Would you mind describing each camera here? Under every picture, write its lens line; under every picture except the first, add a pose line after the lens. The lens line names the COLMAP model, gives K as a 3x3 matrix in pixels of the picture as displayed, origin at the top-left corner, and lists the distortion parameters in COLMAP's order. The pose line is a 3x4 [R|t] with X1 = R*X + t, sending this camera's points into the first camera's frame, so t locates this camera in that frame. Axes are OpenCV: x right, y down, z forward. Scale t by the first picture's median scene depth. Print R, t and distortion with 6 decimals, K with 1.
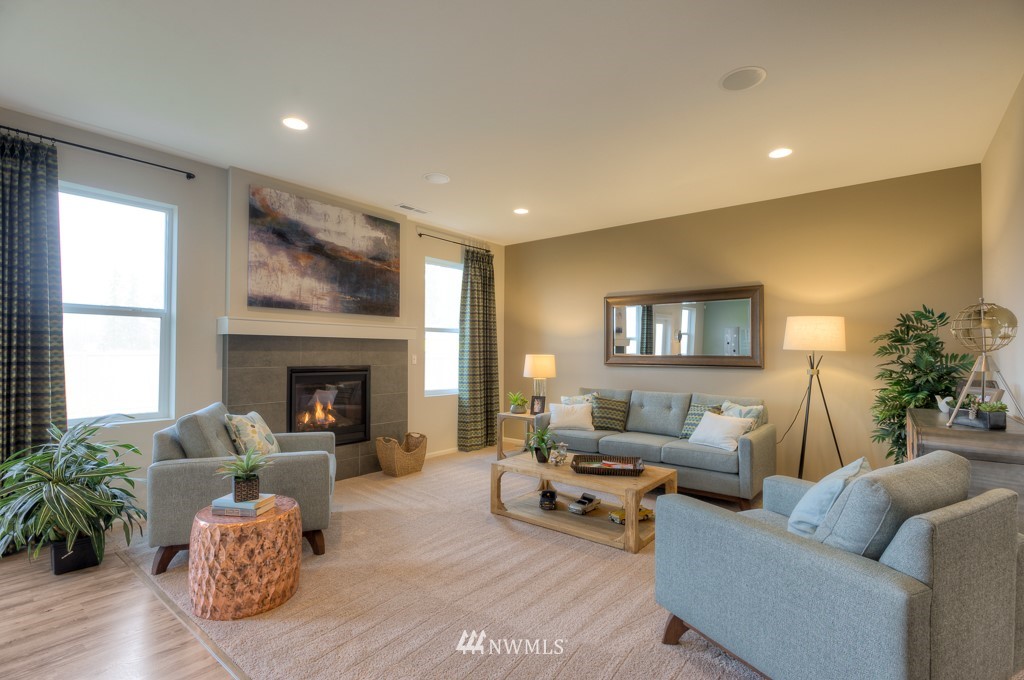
lens RADIAL K [[480.9, 0, 514.6], [0, 480.9, 340.6], [0, 0, 1]] dist [-0.005947, -0.000241]
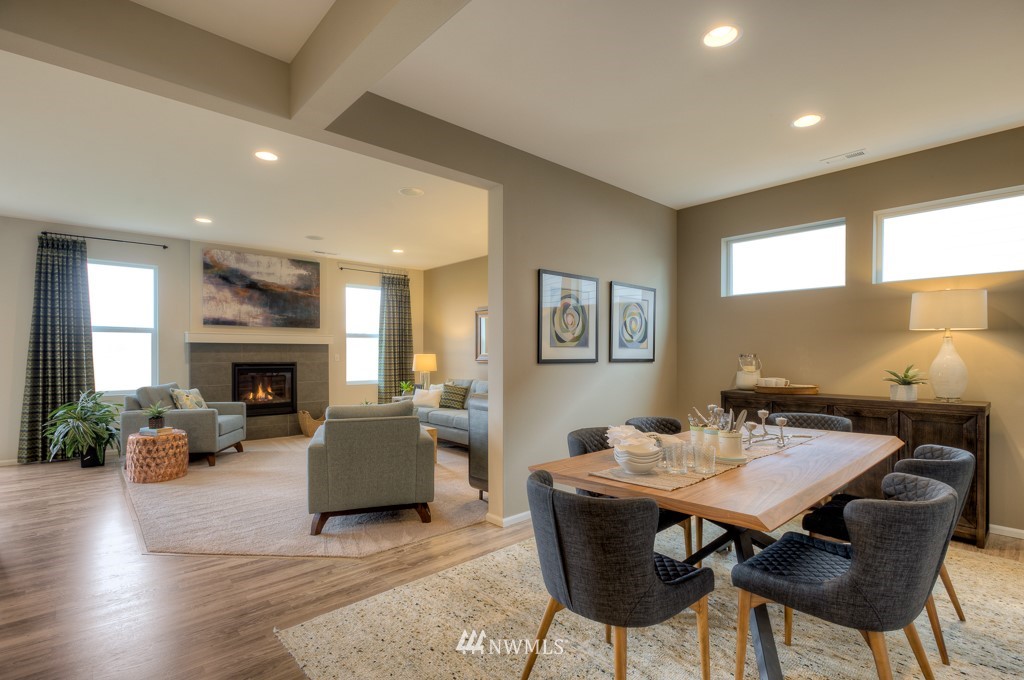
lens RADIAL K [[480.9, 0, 509.2], [0, 480.9, 349.4], [0, 0, 1]] dist [-0.005947, -0.000241]
pose [[0.986261, -0.006729, -0.165057, 0.675335], [0.009627, 0.999813, 0.016765, -0.005696], [0.164914, -0.018124, 0.986141, -0.390774]]
